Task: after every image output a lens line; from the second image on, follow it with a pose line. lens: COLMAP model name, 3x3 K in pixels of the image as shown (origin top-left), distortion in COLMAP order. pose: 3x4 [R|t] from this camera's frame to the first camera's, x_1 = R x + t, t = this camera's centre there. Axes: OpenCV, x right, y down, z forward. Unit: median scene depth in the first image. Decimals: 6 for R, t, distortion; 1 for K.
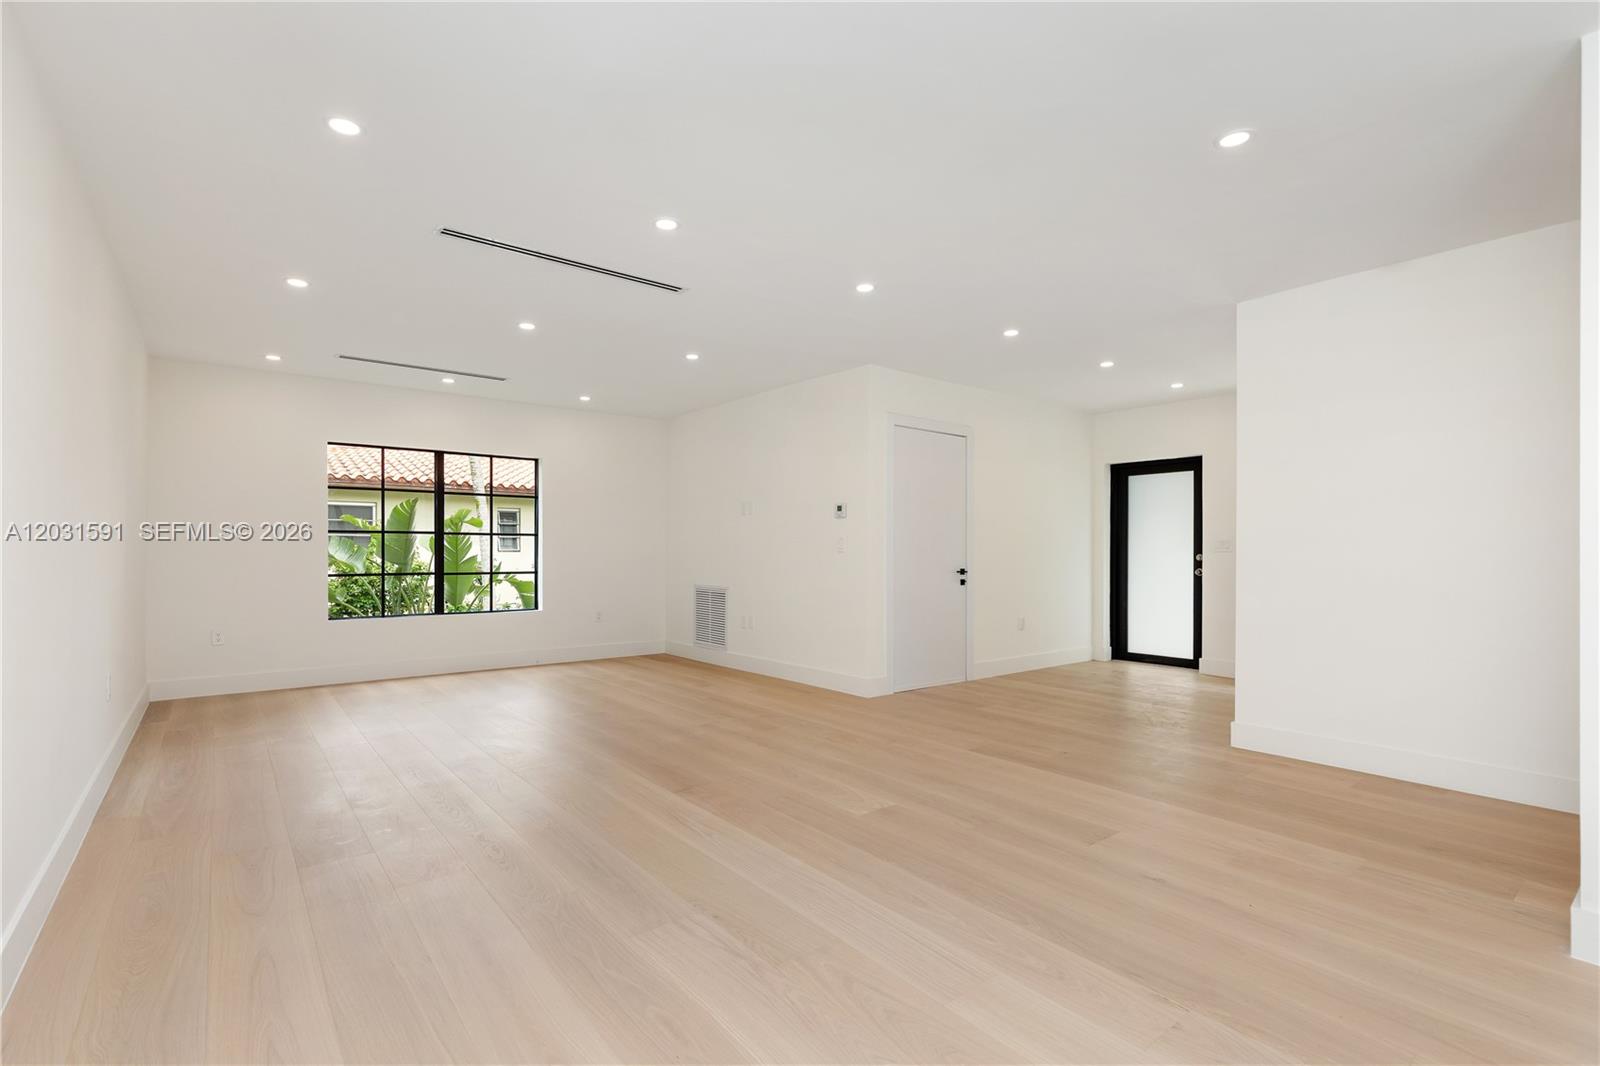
lens RADIAL K [[727.4, 0, 800.0], [0, 727.4, 547.8], [0, 0, 1]] dist [0.011074, -0.002322]
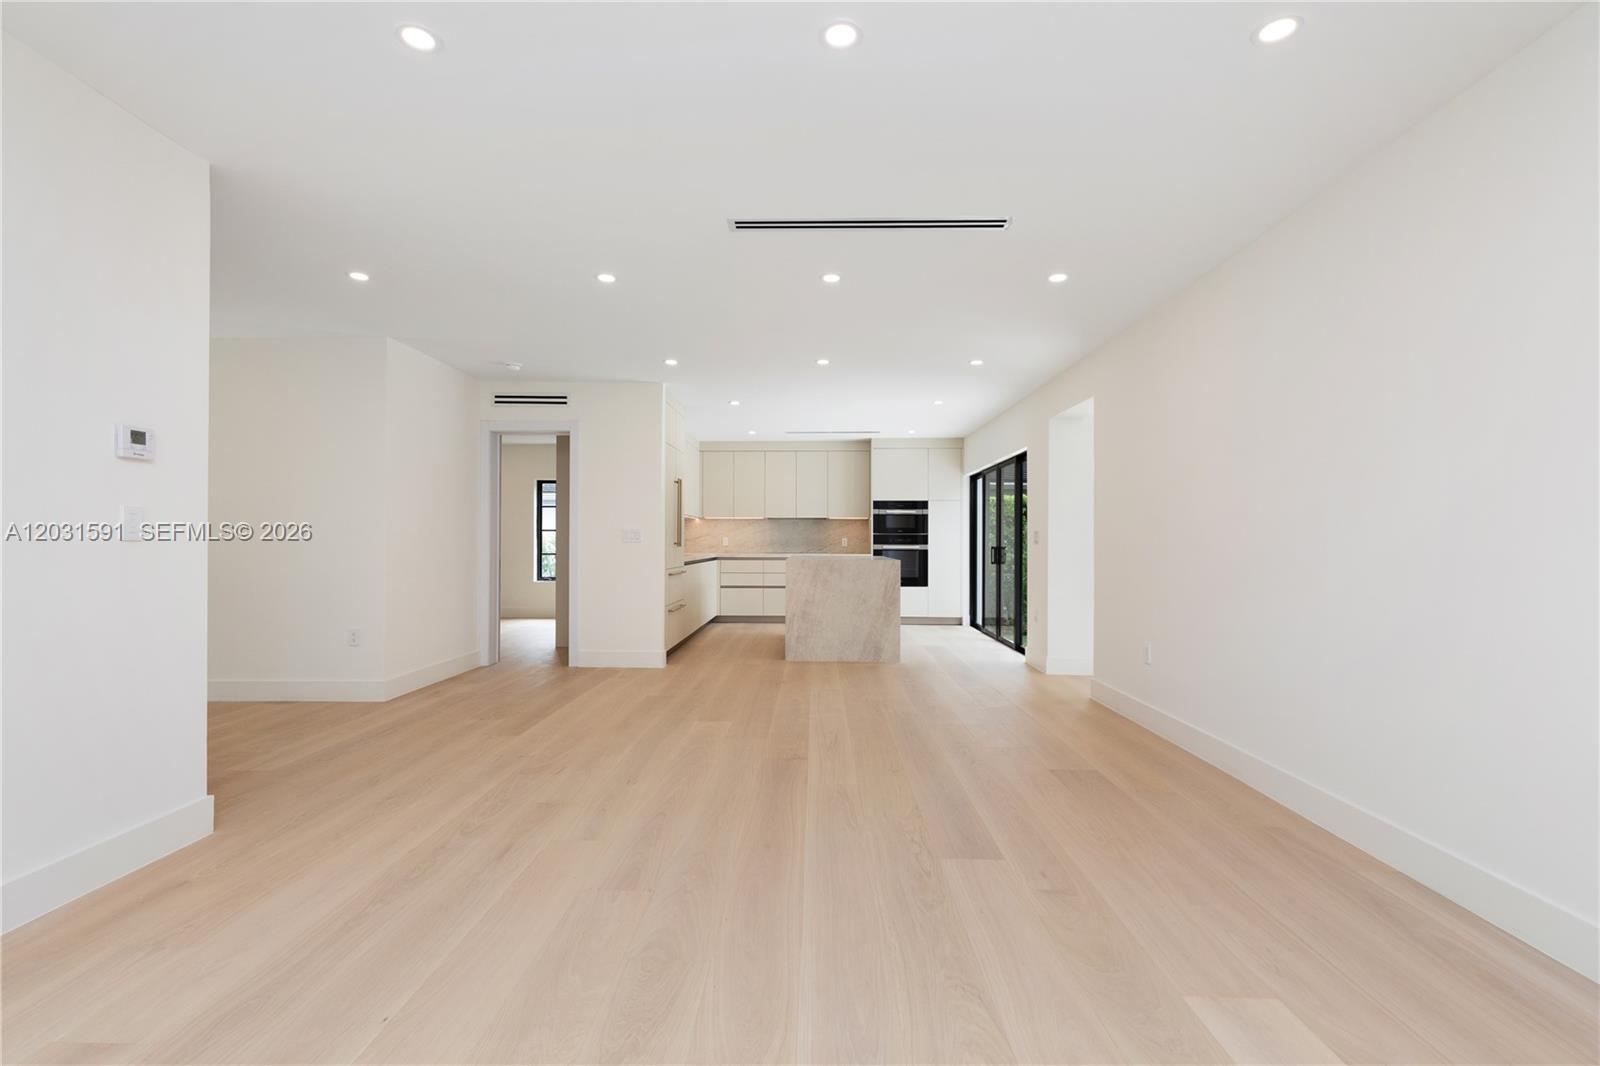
lens RADIAL K [[727.4, 0, 795.8], [0, 727.4, 518.5], [0, 0, 1]] dist [0.011074, -0.002322]
pose [[-0.764095, 0.011646, 0.644999, -0.462452], [-0.013733, 0.999317, -0.034313, 0.000845], [-0.644958, -0.035076, -0.763413, 0.964684]]
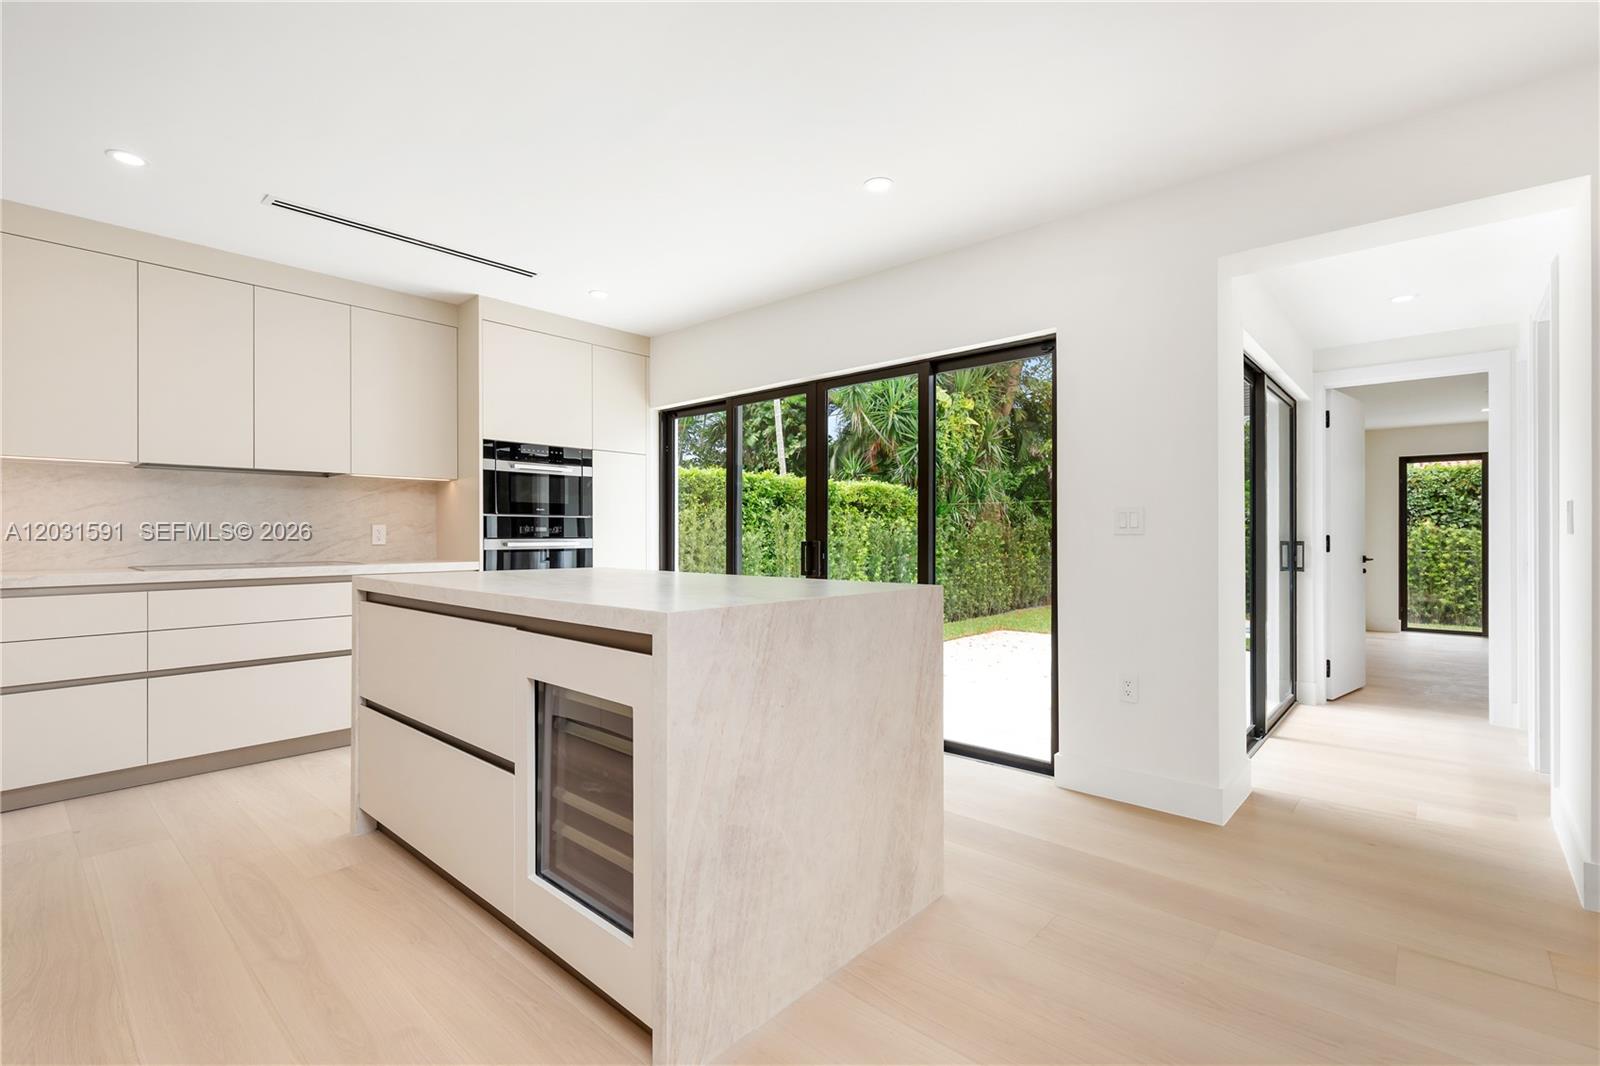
lens RADIAL K [[727.4, 0, 788.7], [0, 727.4, 529.3], [0, 0, 1]] dist [0.011074, -0.002322]
pose [[-0.986606, -0.005952, -0.163010, 0.235284], [-0.003385, 0.999866, -0.016020, 0.000993], [0.163084, -0.015253, -0.986494, 0.395032]]
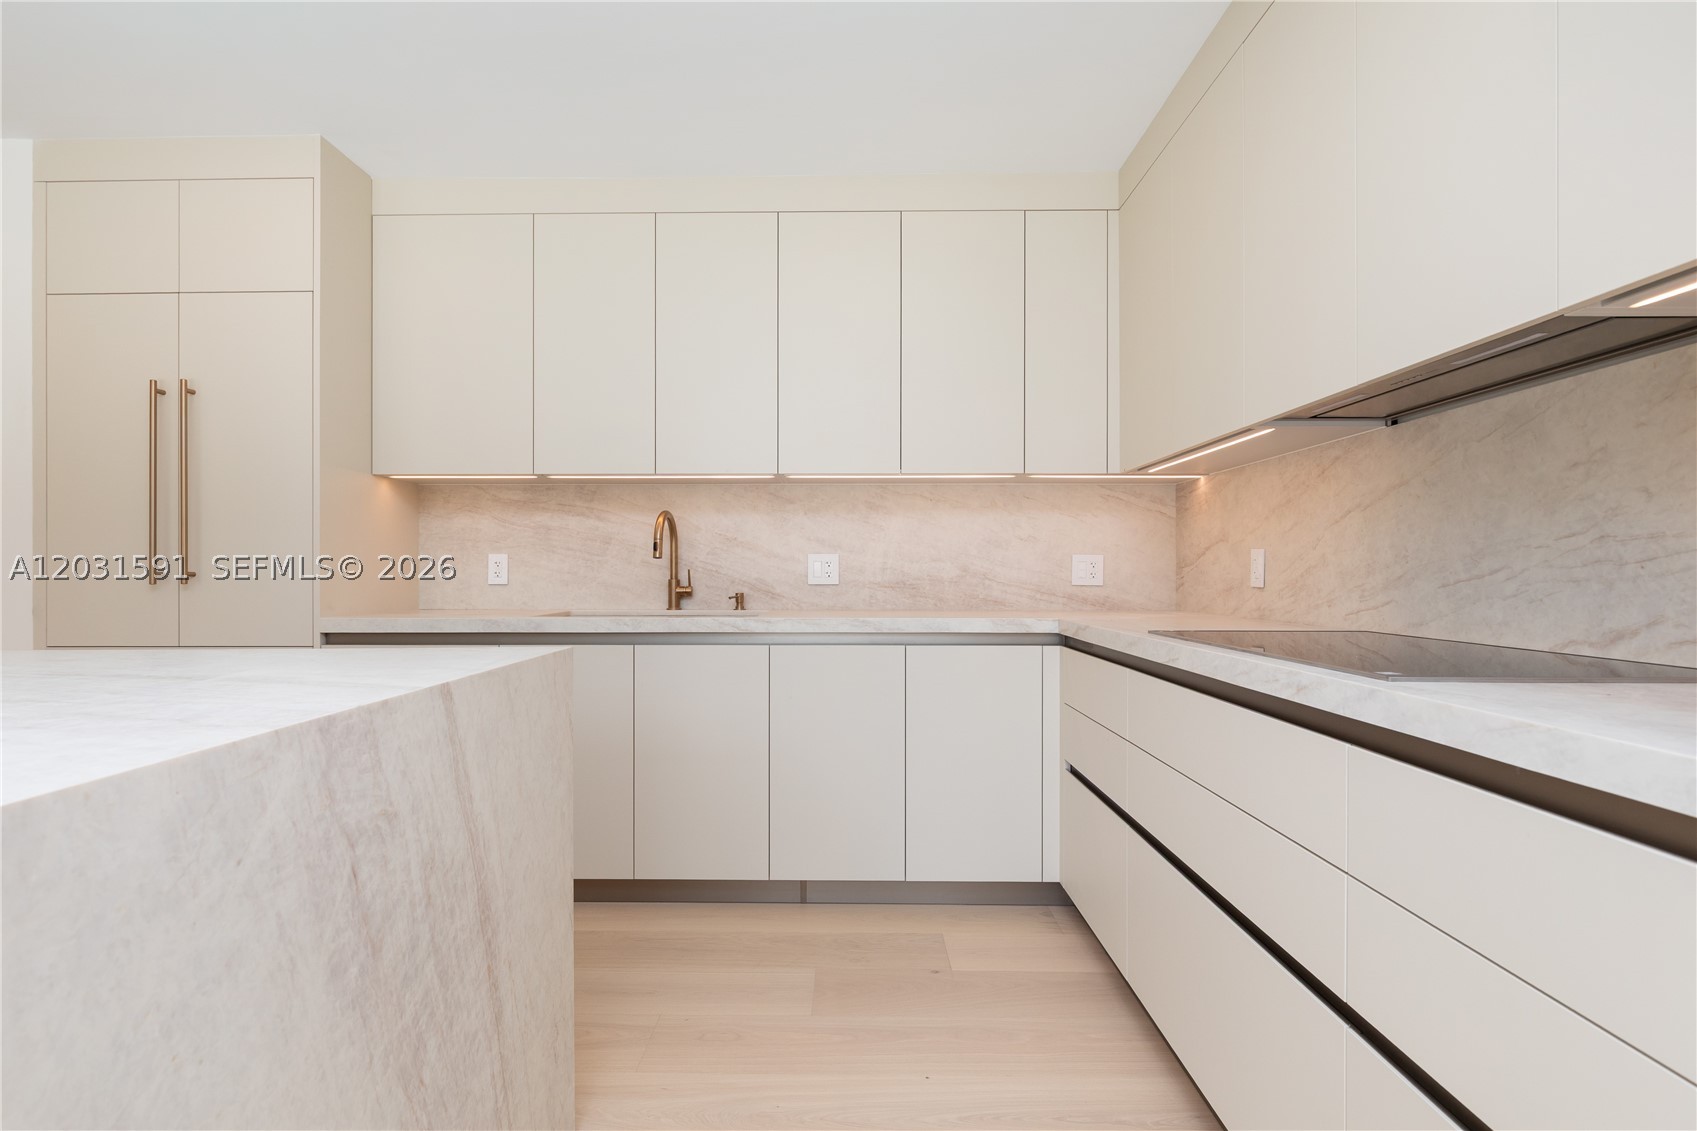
lens RADIAL K [[809.8, 0, 841.3], [0, 809.8, 569.3], [0, 0, 1]] dist [0.001785, -0.003843]
pose [[0.630866, -0.004667, 0.775878, 0.280019], [-0.000519, 0.999979, 0.006437, -0.002768], [-0.775892, -0.004463, 0.630850, -0.280153]]
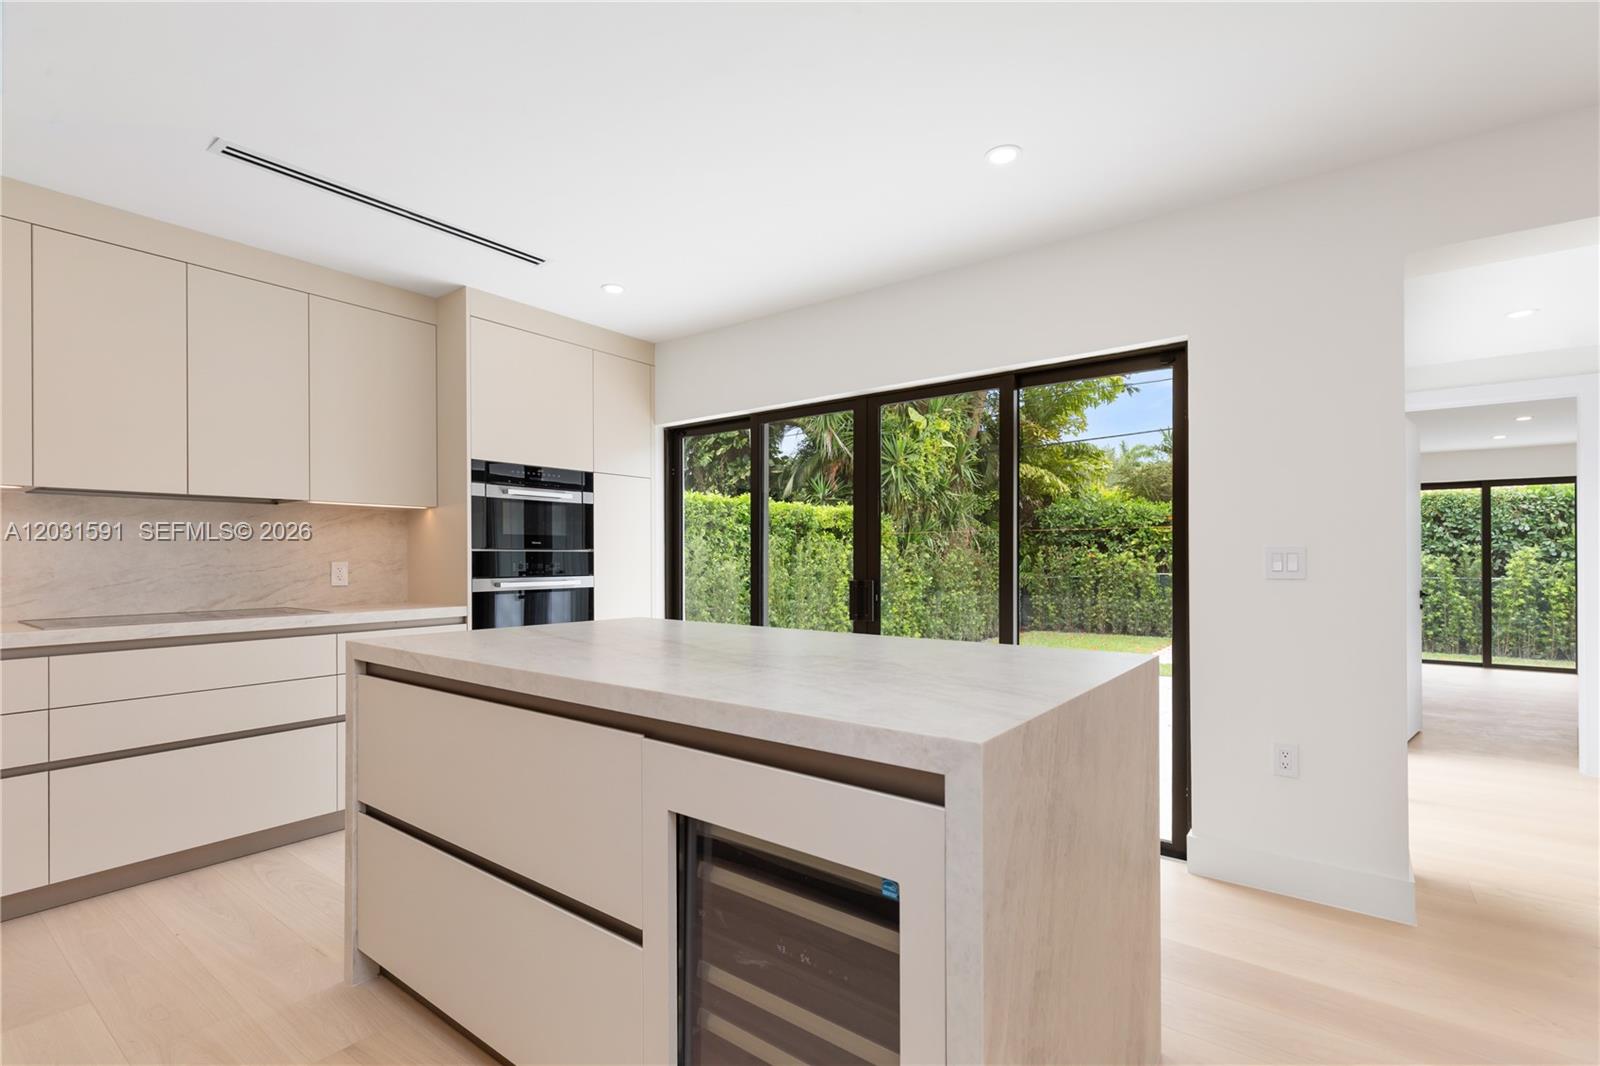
lens RADIAL K [[727.4, 0, 776.4], [0, 727.4, 556.8], [0, 0, 1]] dist [0.011074, -0.002322]
pose [[-0.971119, -0.002692, -0.238580, 0.310126], [-0.000440, 0.999955, -0.009494, -0.011478], [0.238595, -0.009115, -0.971076, 0.288262]]
